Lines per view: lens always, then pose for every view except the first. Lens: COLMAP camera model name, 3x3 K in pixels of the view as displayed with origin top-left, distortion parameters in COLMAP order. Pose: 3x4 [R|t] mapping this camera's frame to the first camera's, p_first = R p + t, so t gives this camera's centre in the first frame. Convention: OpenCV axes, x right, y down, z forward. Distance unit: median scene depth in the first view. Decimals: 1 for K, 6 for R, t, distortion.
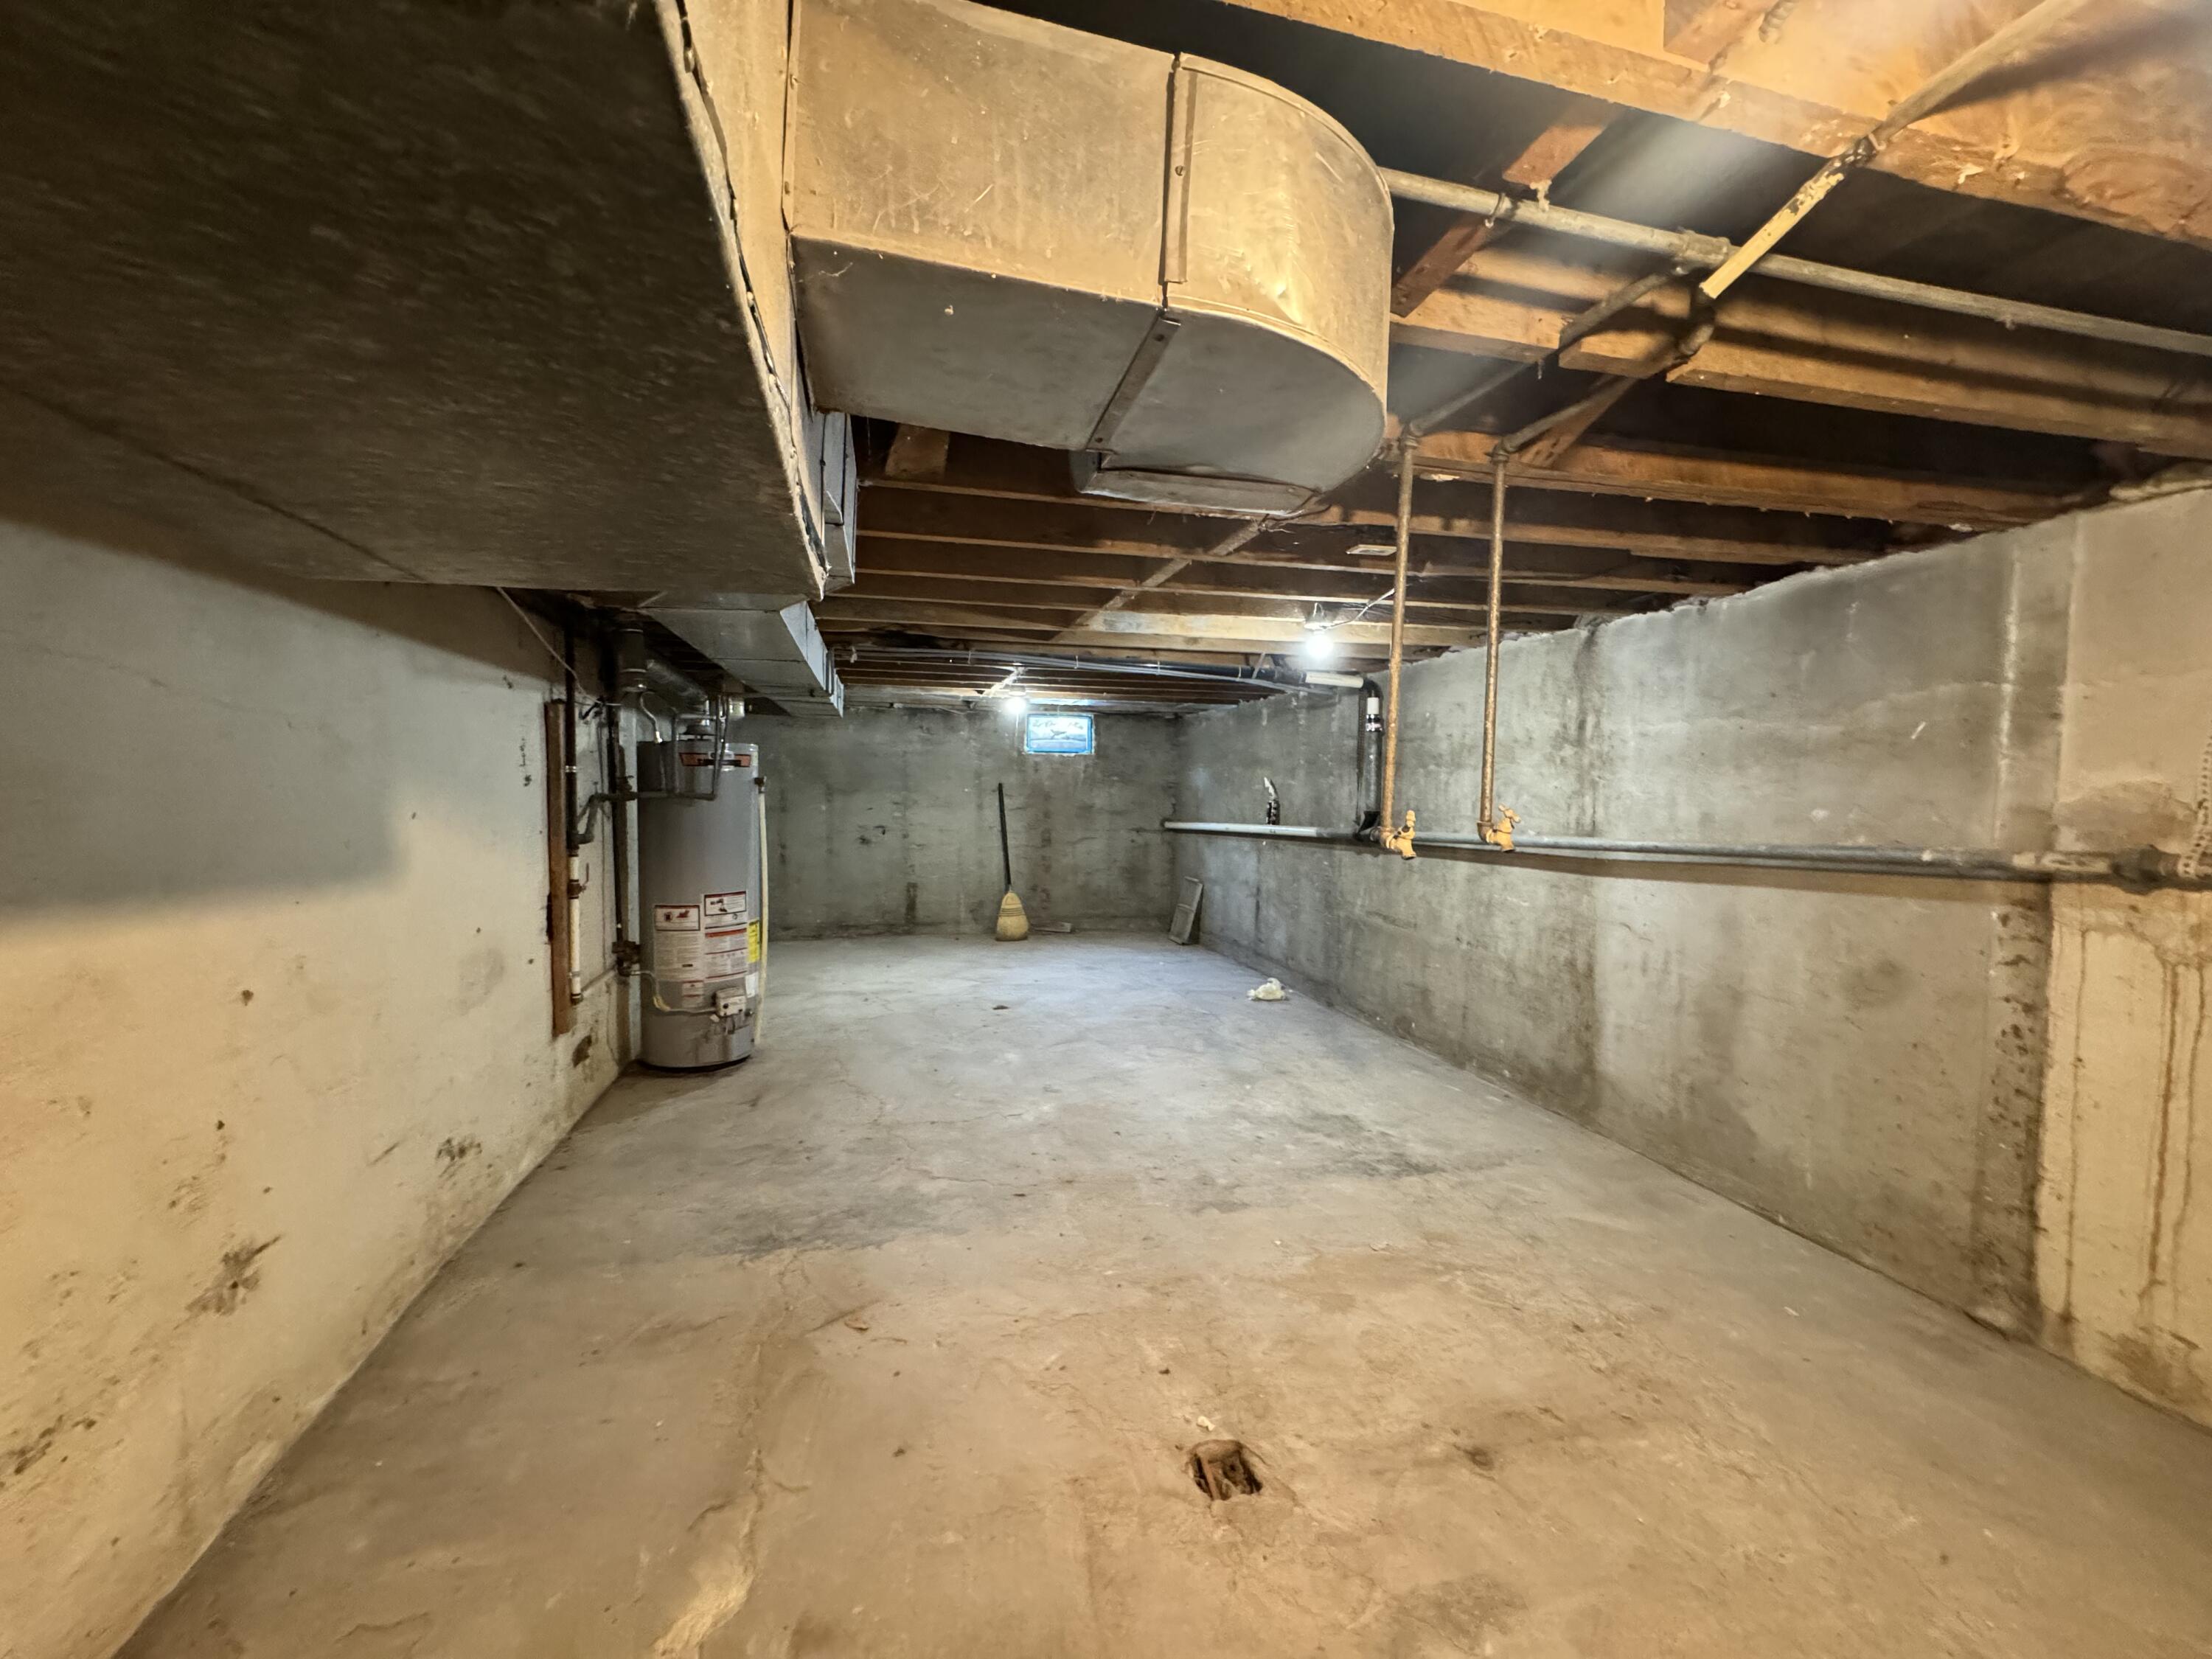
lens RADIAL K [[883.2, 0, 1107.2], [0, 883.2, 835.6], [0, 0, 1]] dist [-0.005078, 0.001294]
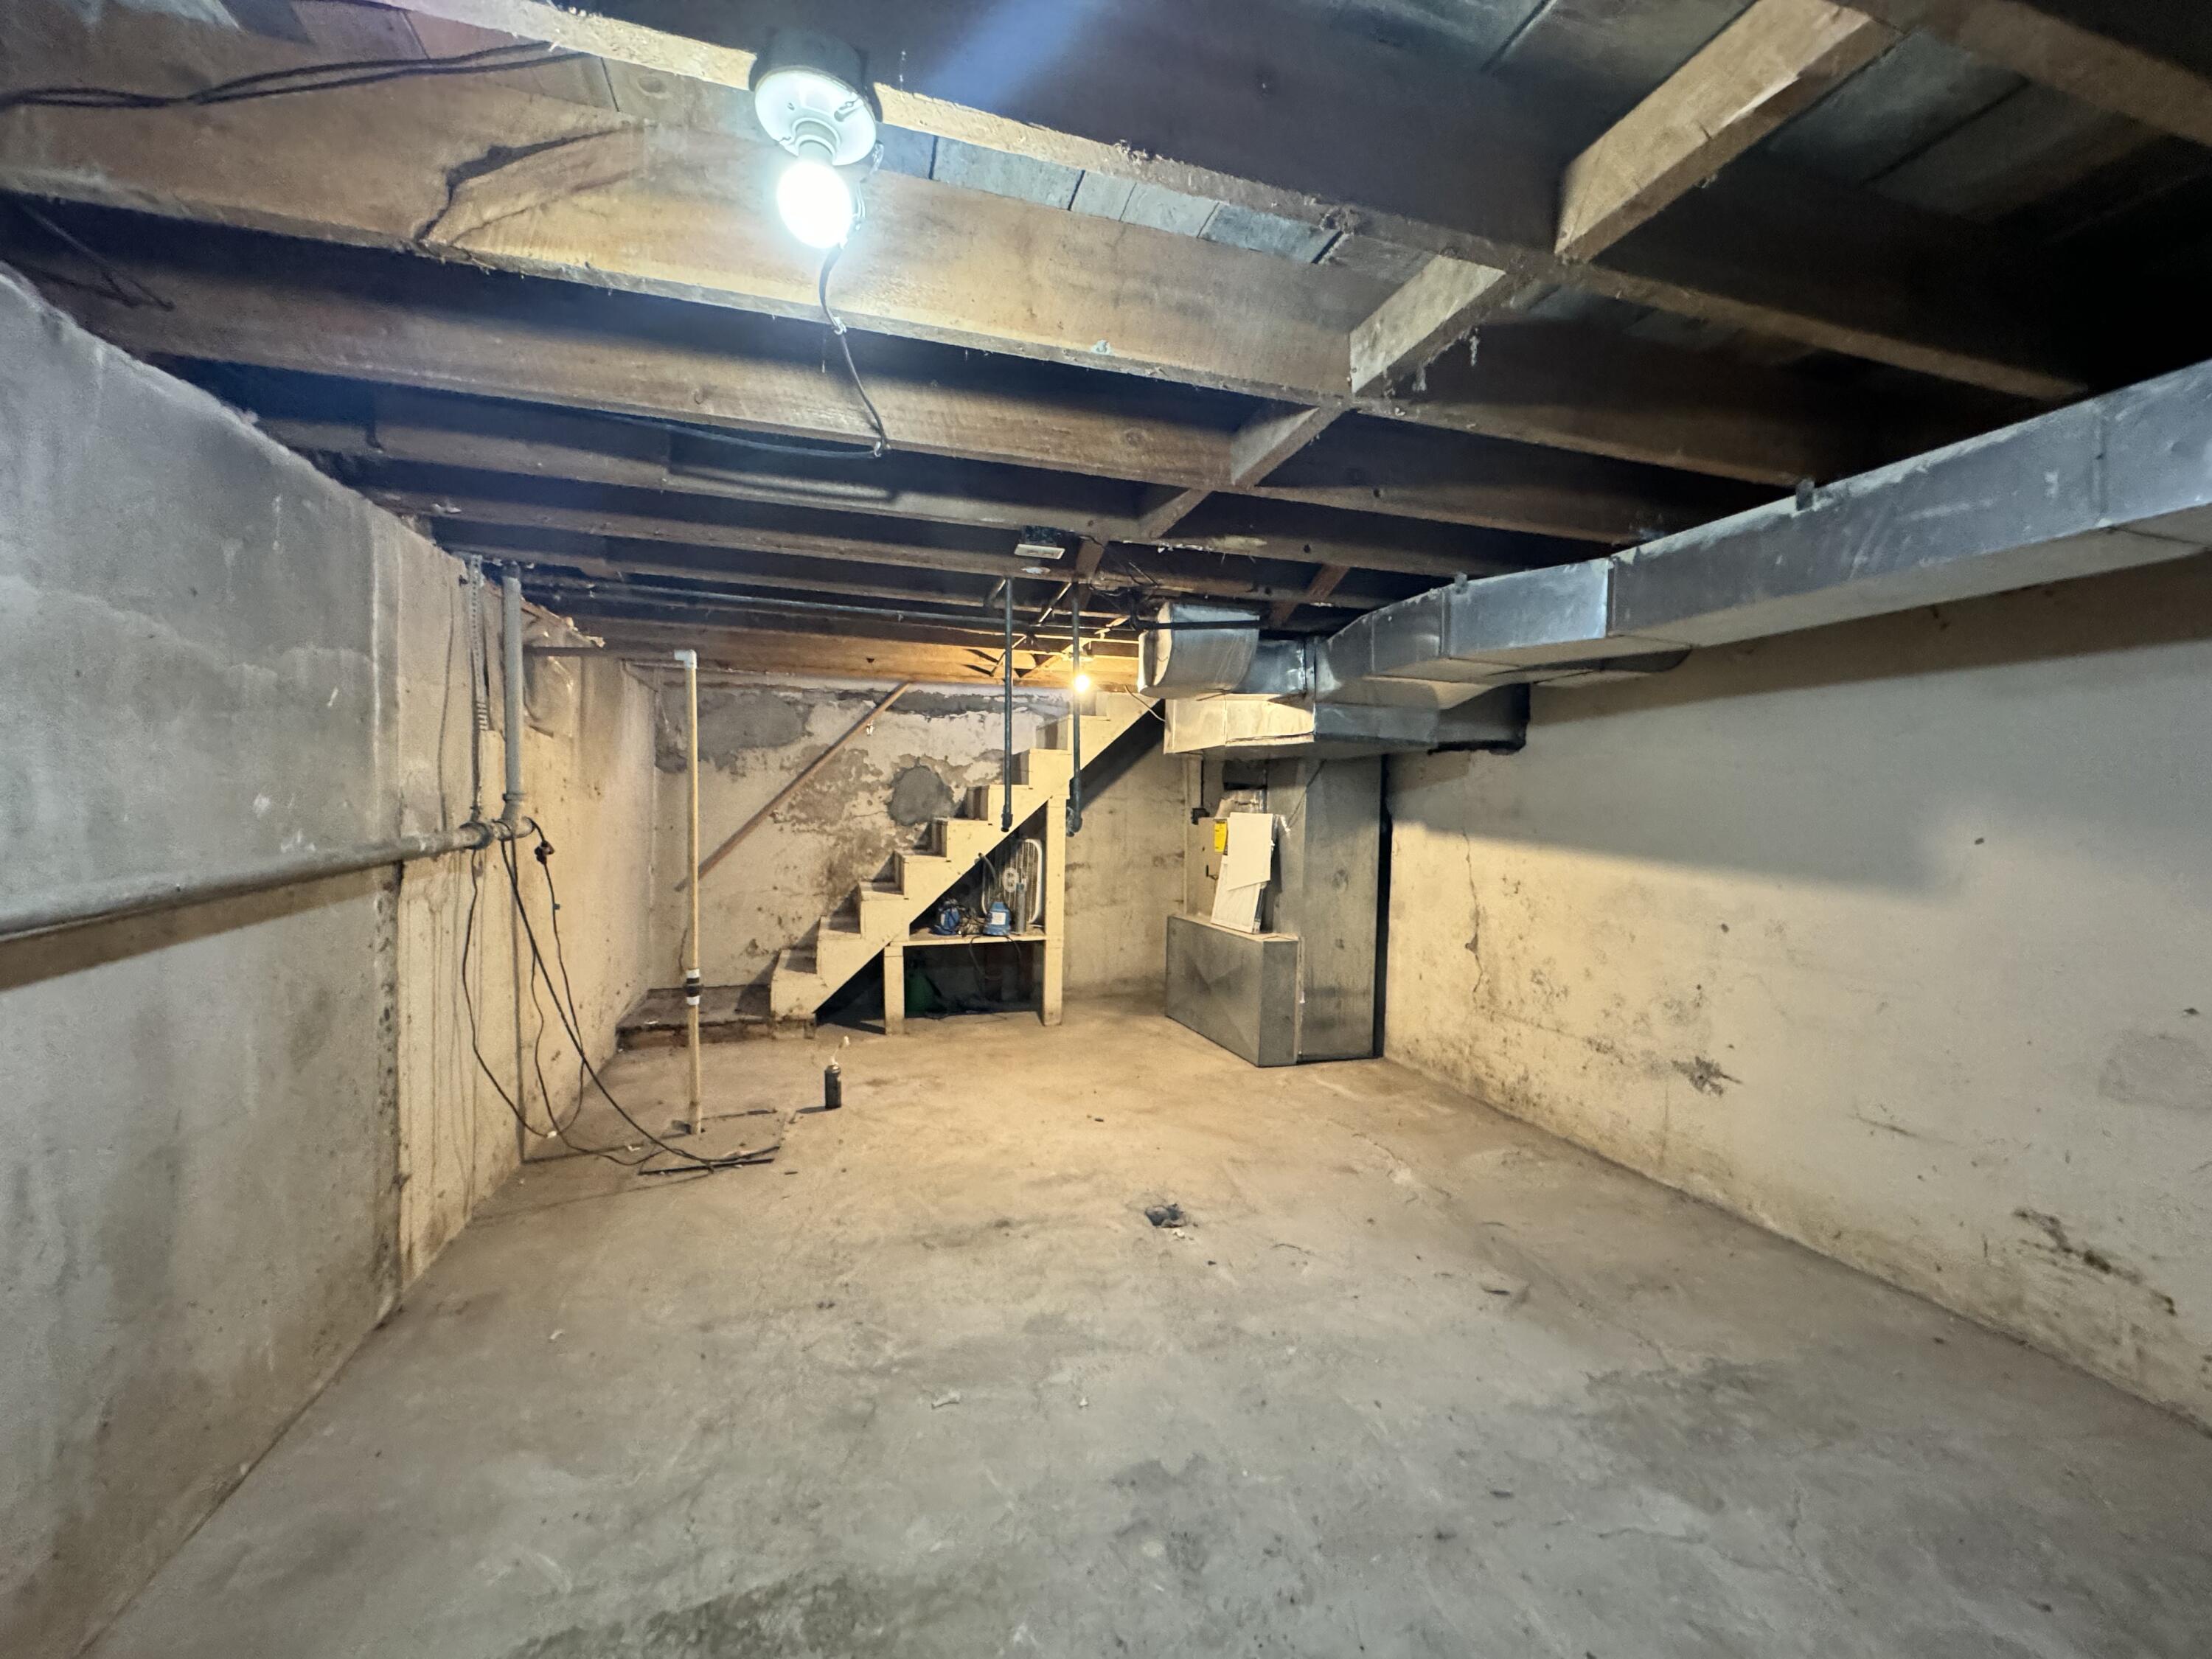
lens RADIAL K [[883.2, 0, 1105.6], [0, 883.2, 840.1], [0, 0, 1]] dist [-0.005078, 0.001294]
pose [[-0.998945, -0.024660, -0.038744, 0.181063], [-0.028010, 0.995688, 0.088436, -0.061405], [0.036396, 0.089427, -0.995328, 1.418604]]
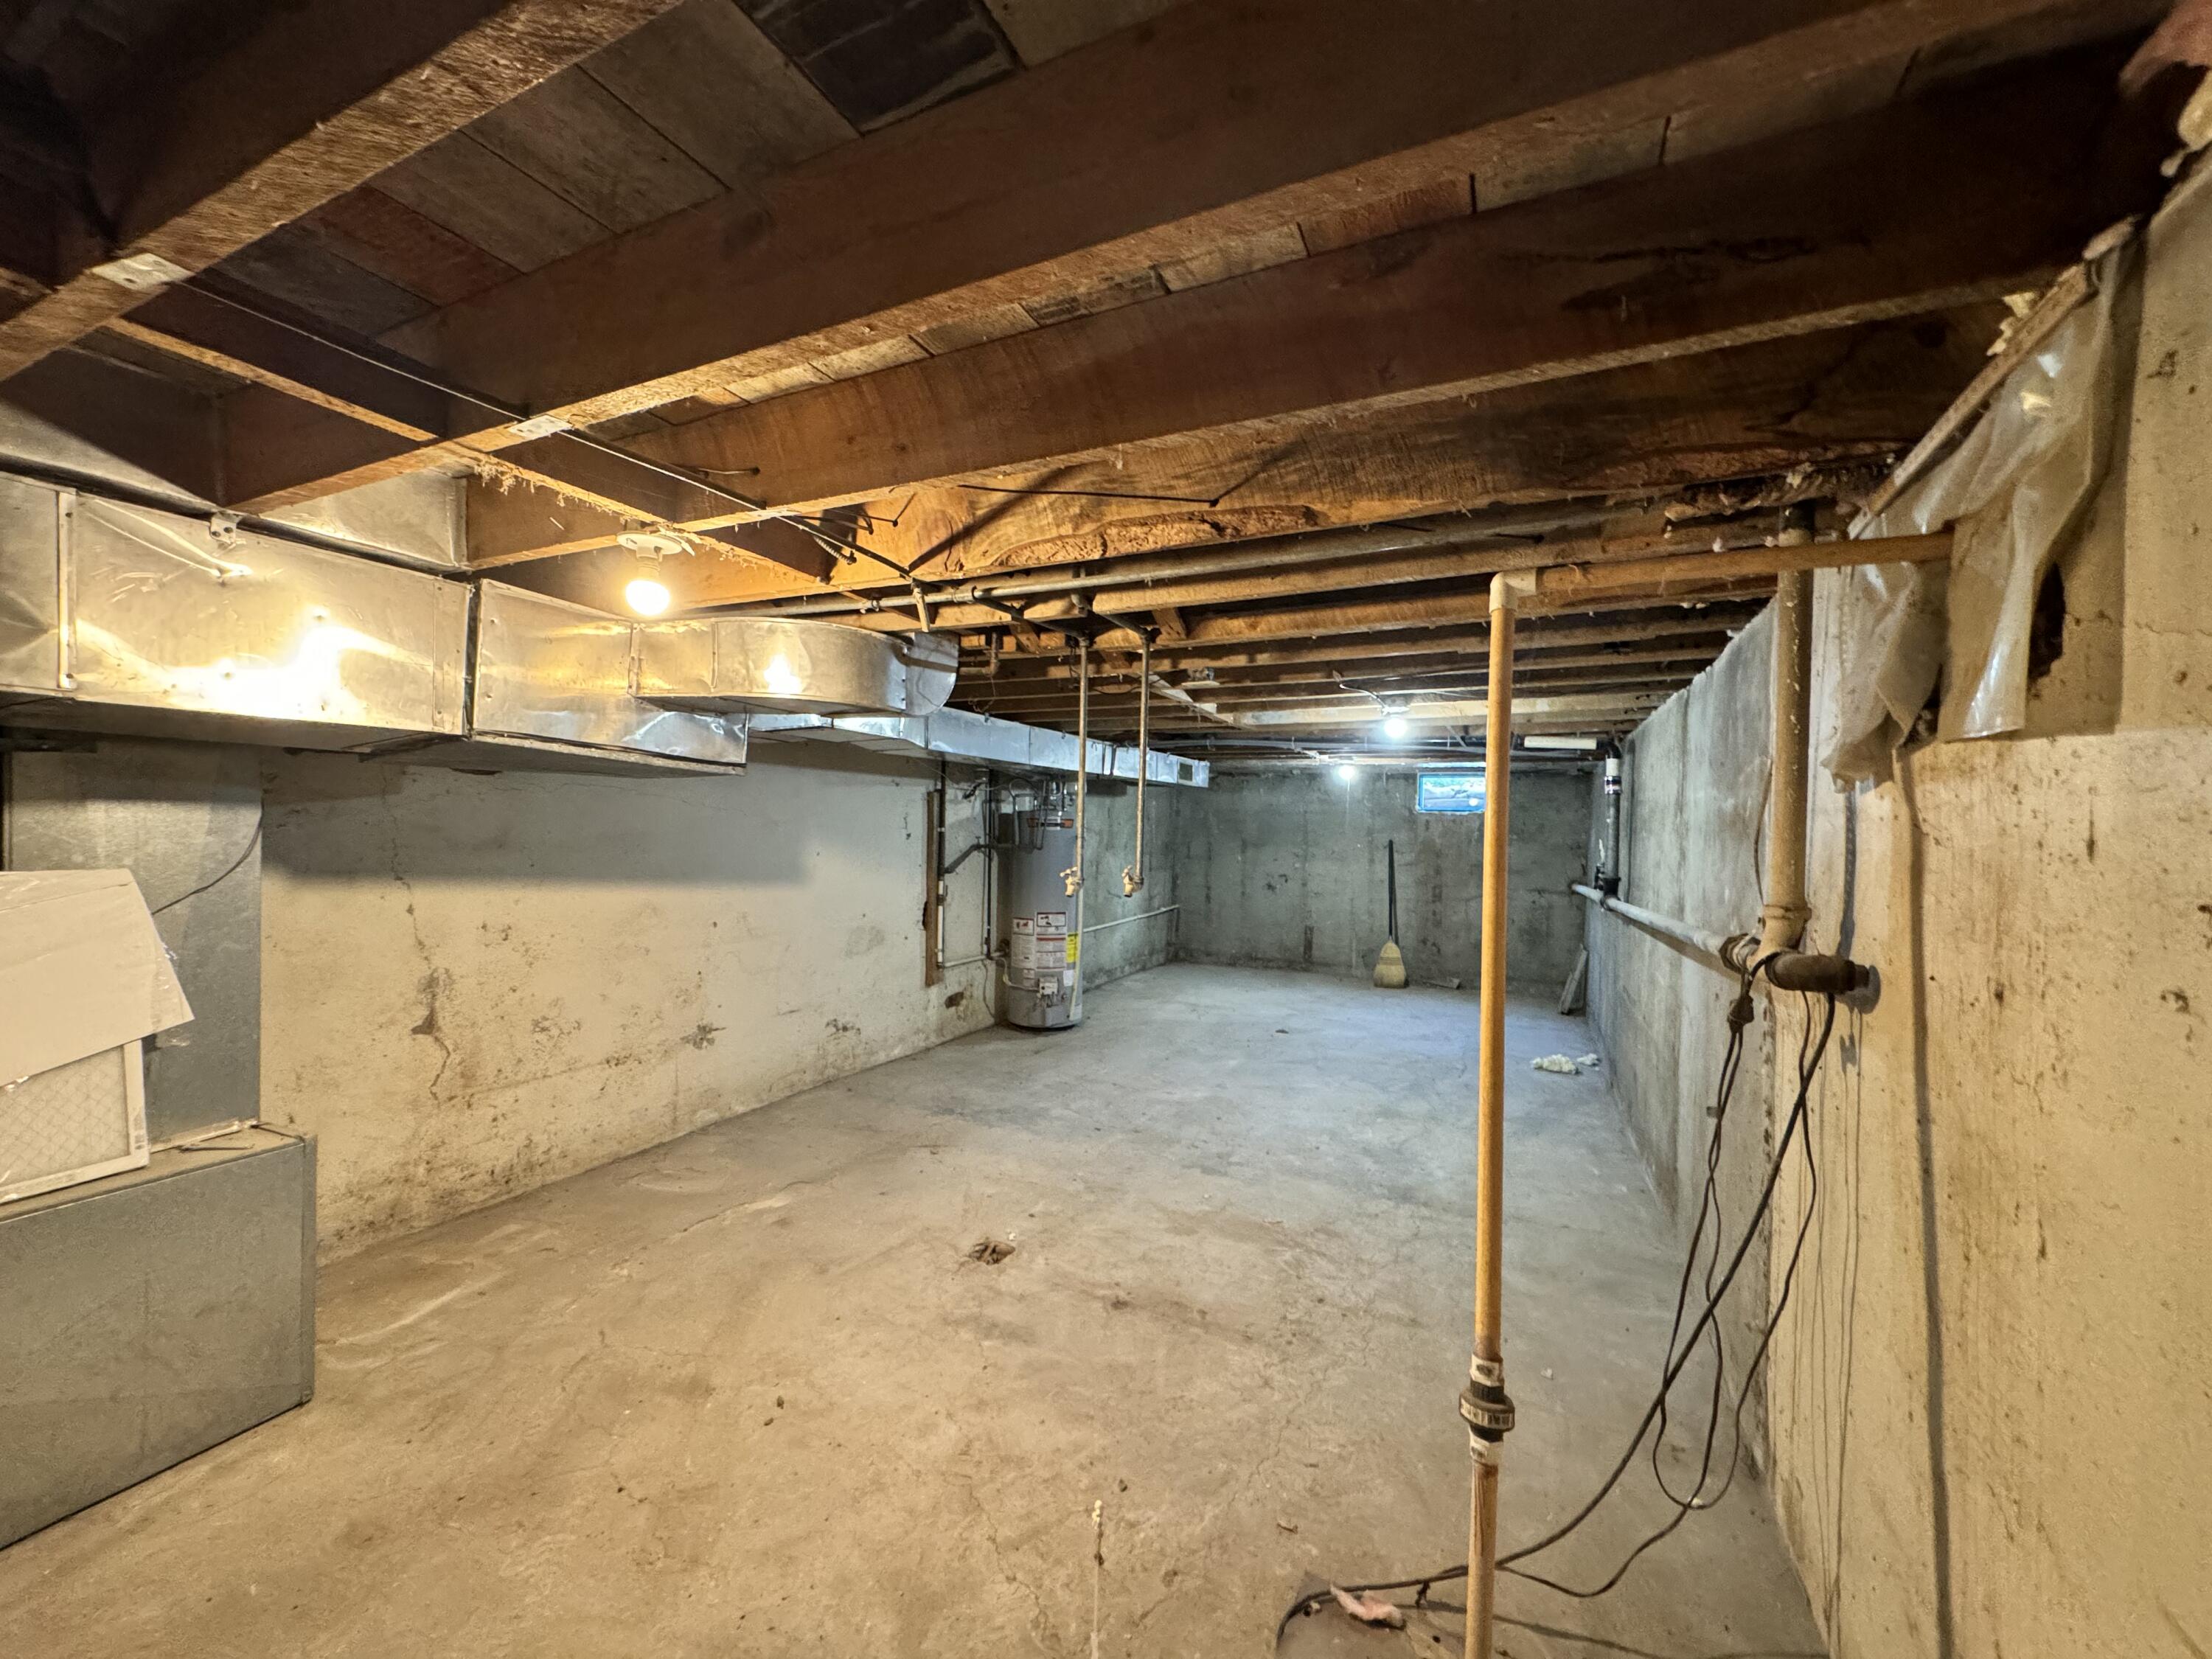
lens RADIAL K [[883.2, 0, 1104.8], [0, 883.2, 836.8], [0, 0, 1]] dist [-0.005078, 0.001294]
pose [[0.766166, 0.014615, -0.642477, 0.768065], [-0.050351, 0.998033, -0.037341, -0.014404], [0.640668, 0.060958, 0.765395, -0.115818]]
